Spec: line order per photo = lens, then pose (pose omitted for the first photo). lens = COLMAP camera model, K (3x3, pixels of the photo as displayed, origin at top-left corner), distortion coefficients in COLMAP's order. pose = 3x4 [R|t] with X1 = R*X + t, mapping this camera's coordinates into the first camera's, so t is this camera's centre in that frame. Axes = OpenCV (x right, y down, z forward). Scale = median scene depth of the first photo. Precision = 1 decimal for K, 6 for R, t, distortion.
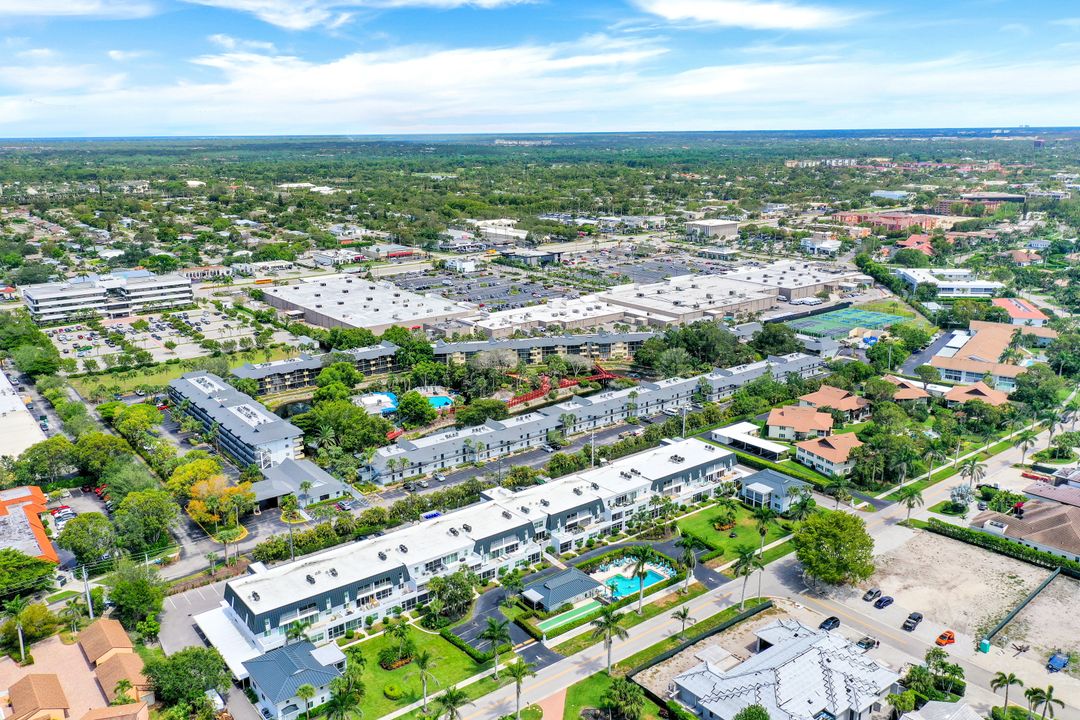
lens RADIAL K [[880.2, 0, 540.0], [0, 880.2, 360.0], [0, 0, 1]] dist [-0.001316, -0.007003]
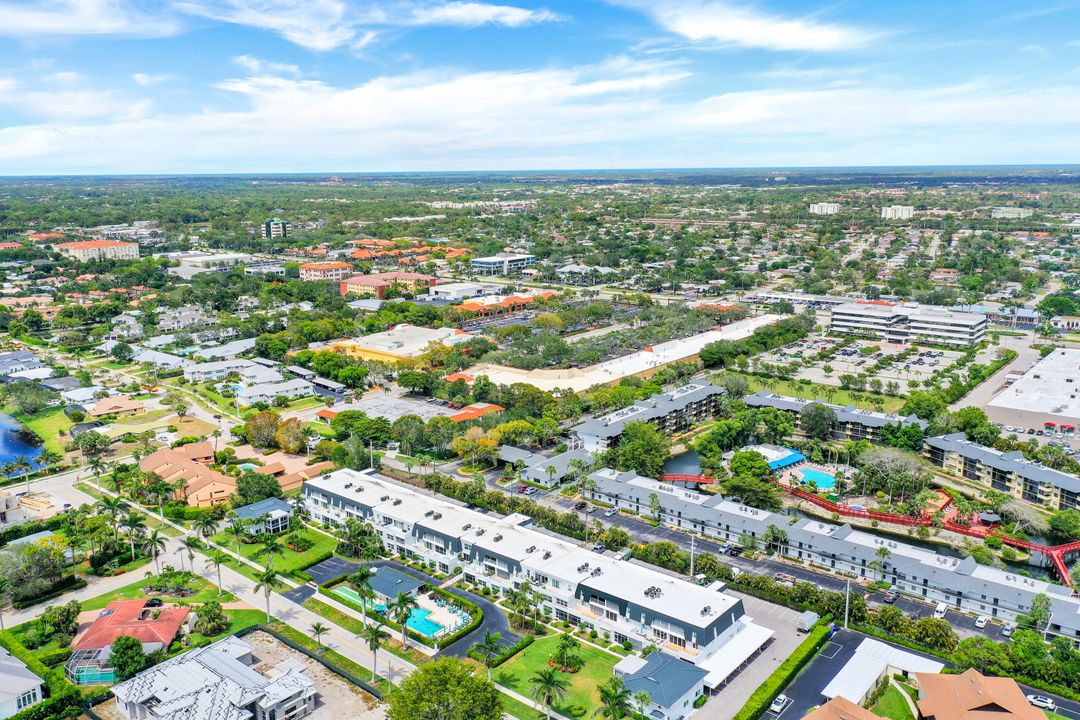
lens RADIAL K [[880.2, 0, 540.0], [0, 880.2, 360.0], [0, 0, 1]] dist [-0.001316, -0.007003]
pose [[0.199391, 0.213140, -0.956459, 0.940539], [-0.234296, 0.958118, 0.164667, -0.216906], [0.951498, 0.191262, 0.240978, 0.736905]]
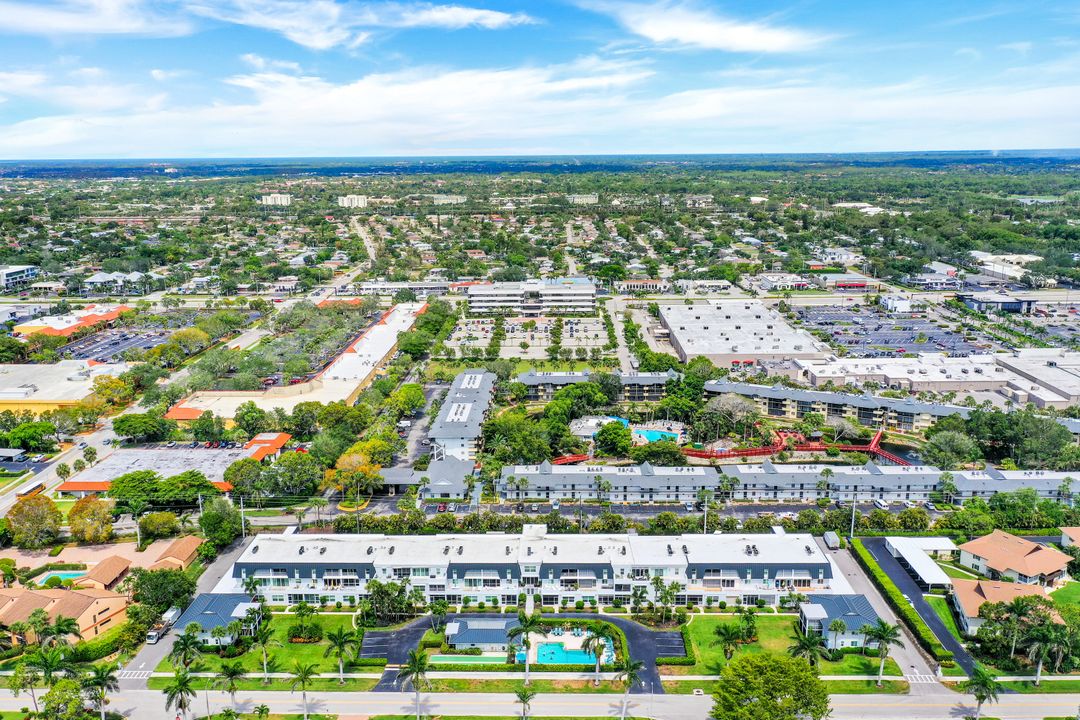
lens RADIAL K [[892.5, 0, 540.0], [0, 892.5, 360.0], [0, 0, 1]] dist [-0.002244, -0.005687]
pose [[0.772115, 0.143432, -0.619084, 0.558324], [-0.154869, 0.987294, 0.035589, -0.076053], [0.616323, 0.068398, 0.784518, 0.197655]]
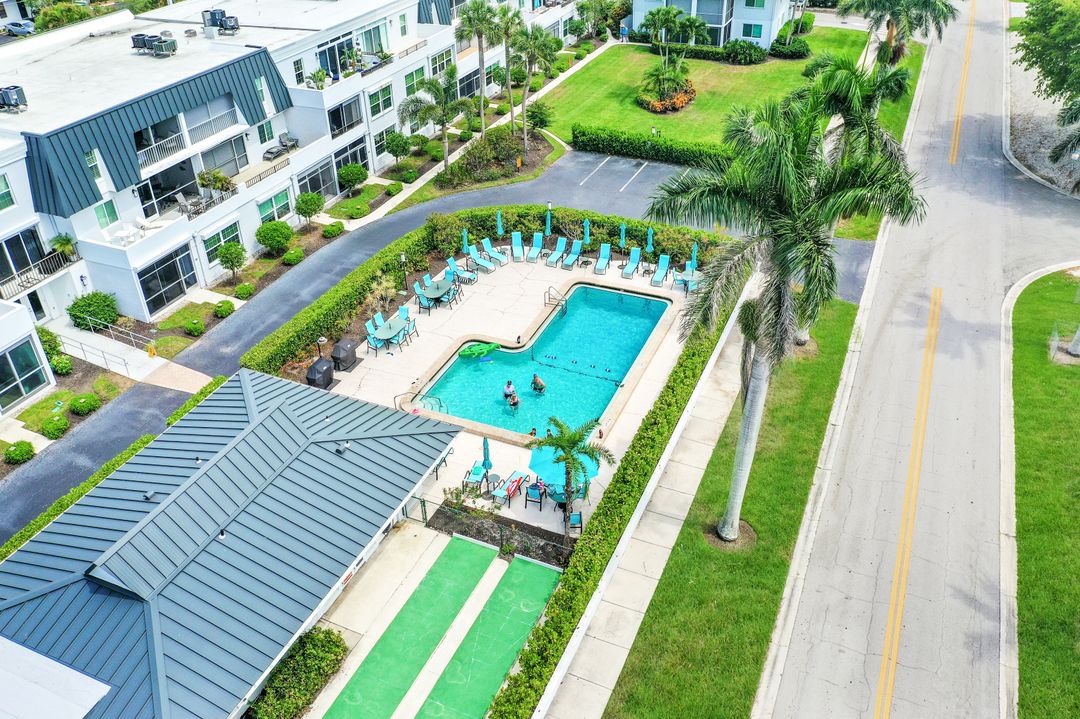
lens RADIAL K [[866.2, 0, 522.9], [0, 866.2, 361.4], [0, 0, 1]] dist [0.000489, -0.006386]
pose [[0.882868, -0.274570, 0.380993, 0.018752], [0.136404, 0.926228, 0.351419, 0.160859], [-0.449376, -0.258288, 0.855189, 0.740837]]
